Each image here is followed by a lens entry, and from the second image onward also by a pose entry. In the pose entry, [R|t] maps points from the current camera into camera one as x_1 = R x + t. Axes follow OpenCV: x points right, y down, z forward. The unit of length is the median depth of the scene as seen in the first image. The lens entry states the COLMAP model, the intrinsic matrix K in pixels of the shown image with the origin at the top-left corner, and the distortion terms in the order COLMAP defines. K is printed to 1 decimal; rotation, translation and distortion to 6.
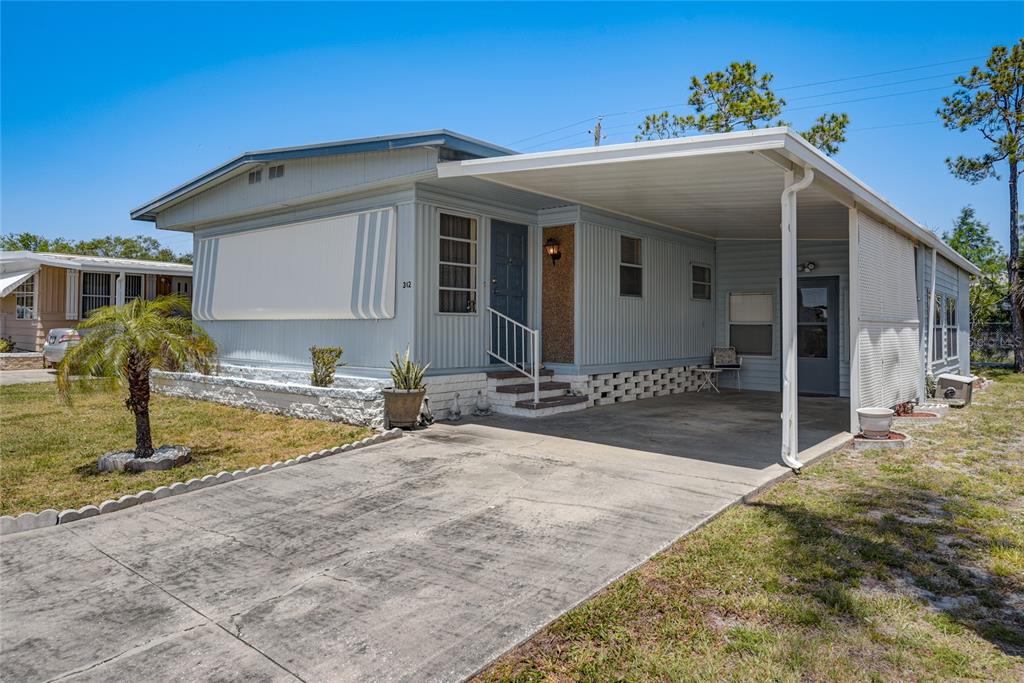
lens RADIAL K [[652.5, 0, 514.0], [0, 652.5, 332.3], [0, 0, 1]] dist [-0.001197, 0.000530]
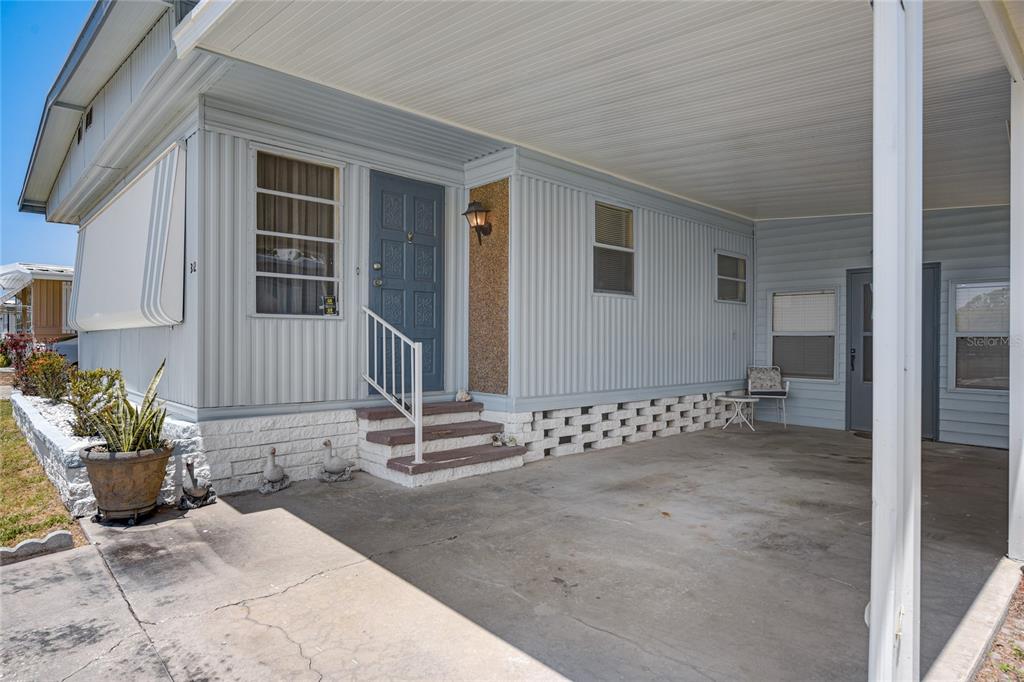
lens RADIAL K [[587.4, 0, 509.4], [0, 587.4, 350.7], [0, 0, 1]] dist [0.000492, -0.000177]
pose [[0.991793, 0.000270, -0.127851, 0.166929], [0.000502, 0.999982, 0.006005, 0.001251], [0.127850, -0.006020, 0.991775, 0.421234]]
